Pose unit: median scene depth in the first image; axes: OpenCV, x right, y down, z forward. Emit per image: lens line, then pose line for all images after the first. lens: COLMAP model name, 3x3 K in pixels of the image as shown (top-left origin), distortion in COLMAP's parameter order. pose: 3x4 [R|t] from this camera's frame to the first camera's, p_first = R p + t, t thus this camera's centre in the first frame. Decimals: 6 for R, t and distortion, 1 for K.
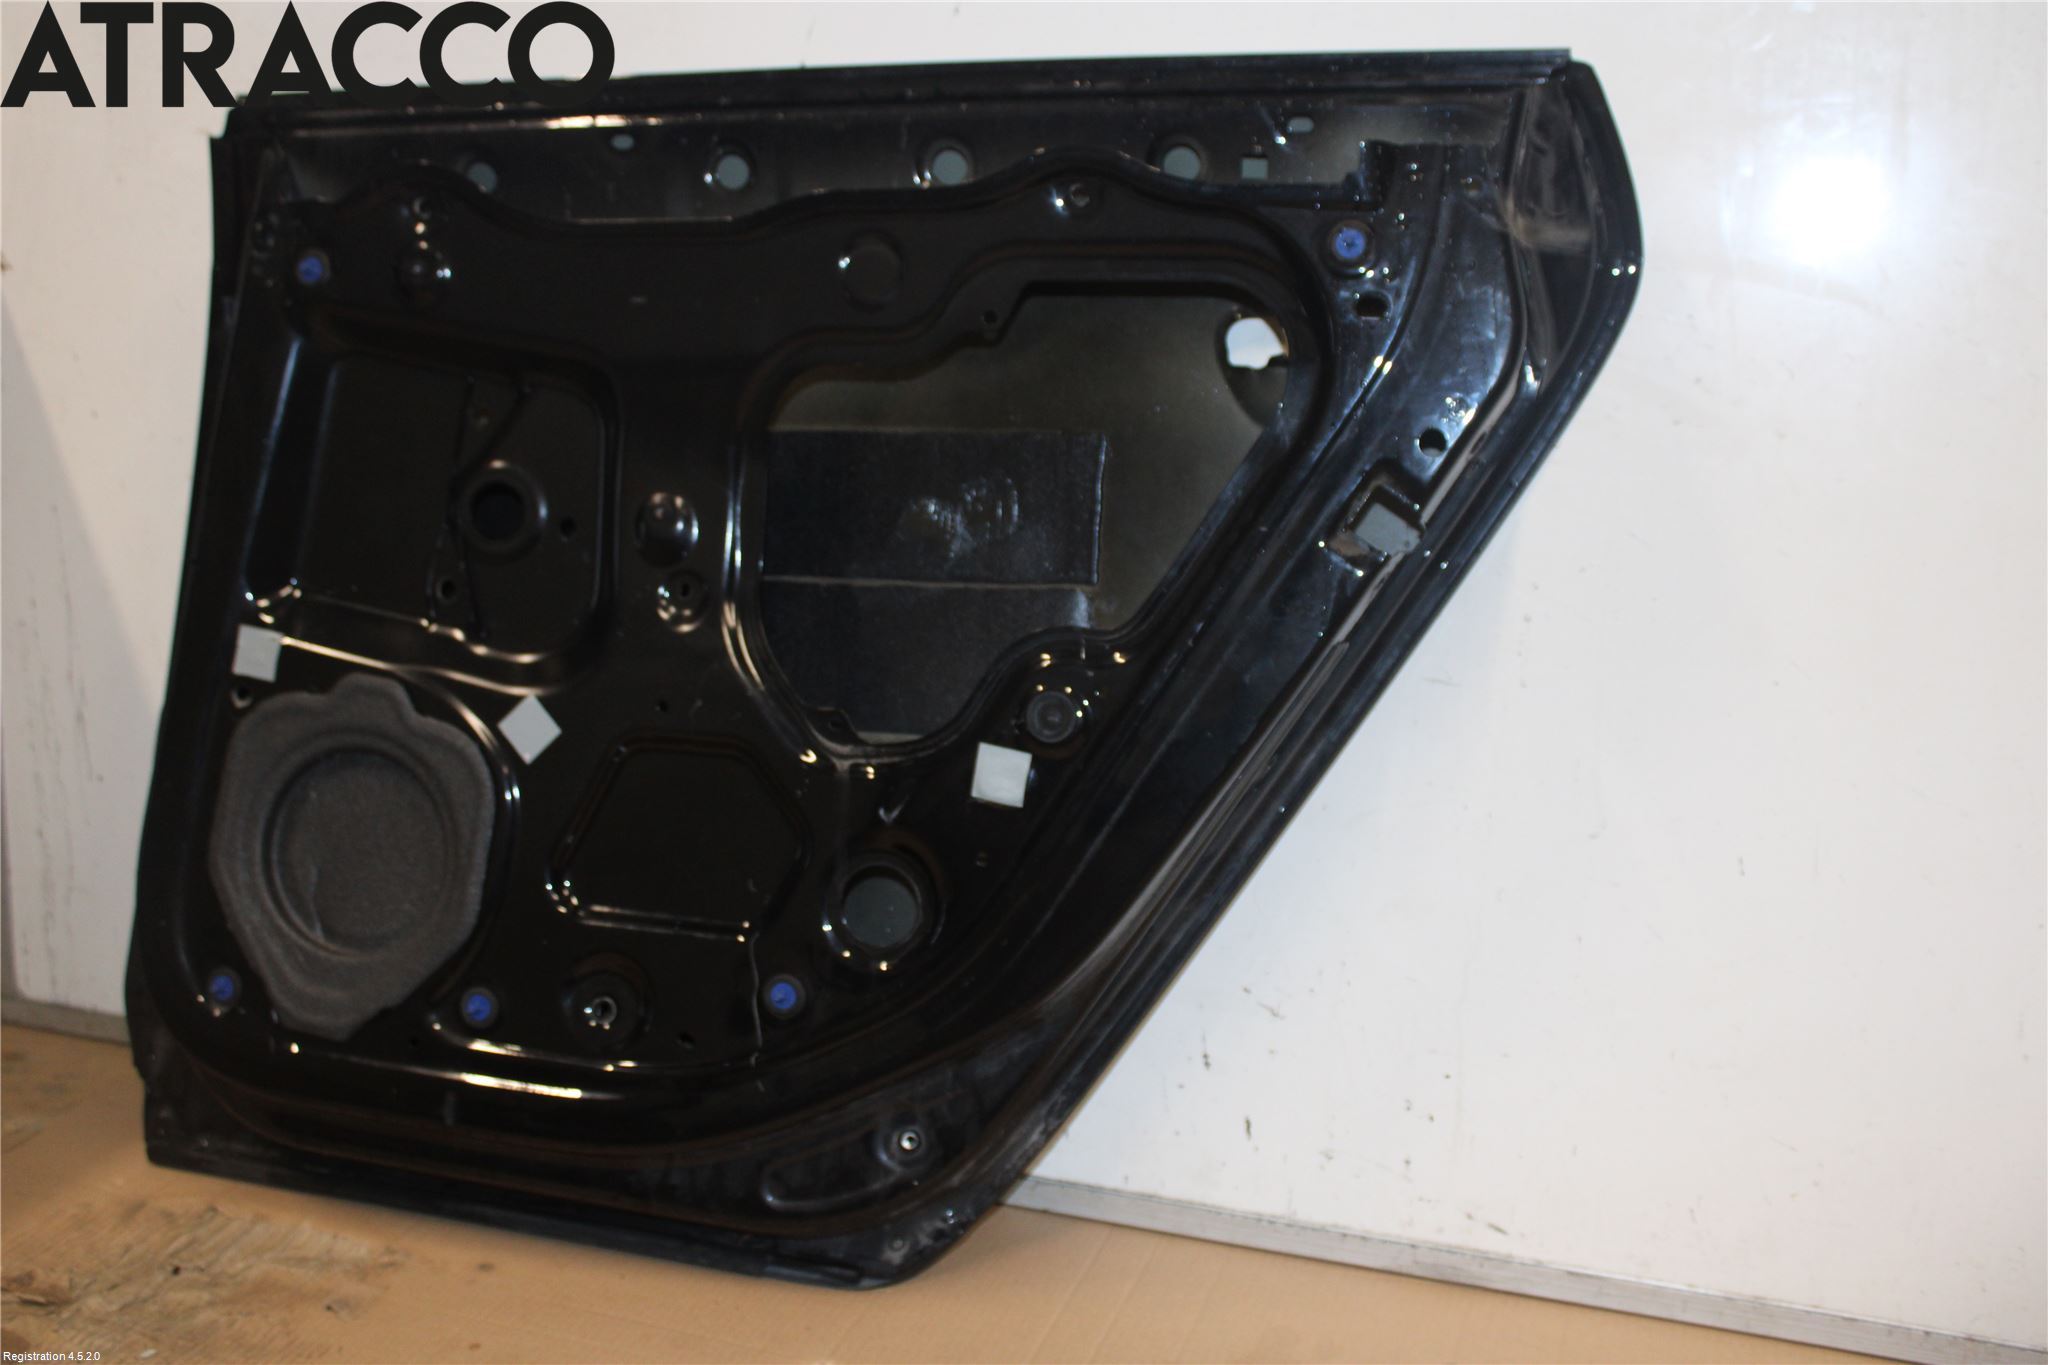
lens RADIAL K [[2190.4, 0, 1026.5], [0, 2190.4, 672.9], [0, 0, 1]] dist [-0.093937, 0.000000]
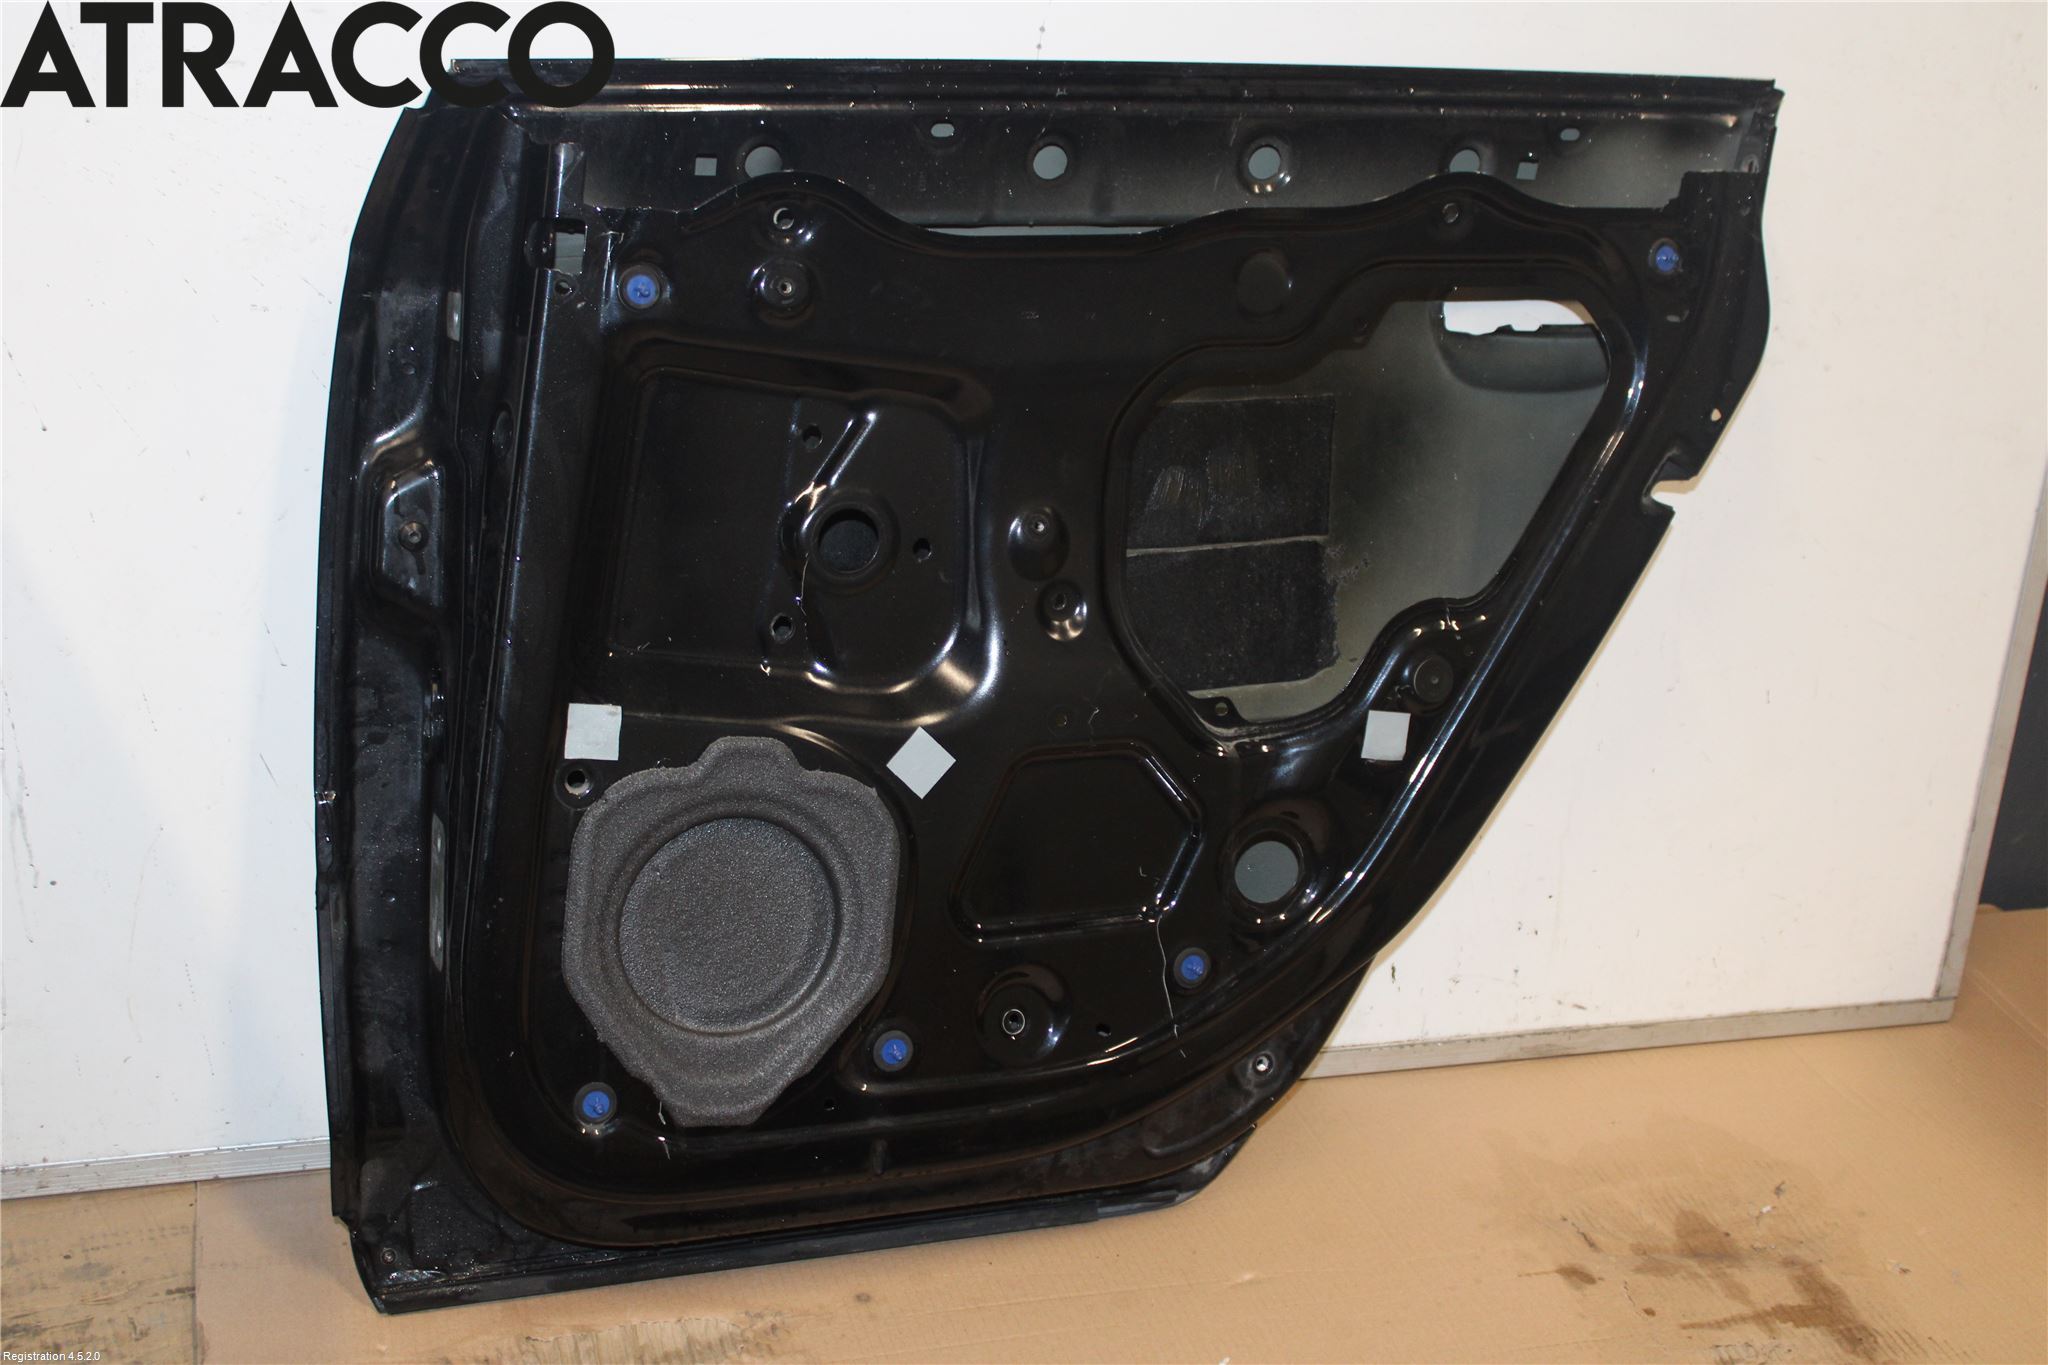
lens RADIAL K [[2518.4, 0, 1022.6], [0, 2518.4, 689.2], [0, 0, 1]] dist [-0.077731, 0.000000]
pose [[0.782476, -0.173918, 0.597900, -0.848766], [0.052448, 0.975199, 0.215028, -0.241925], [-0.620468, -0.136895, 0.772191, 0.118900]]
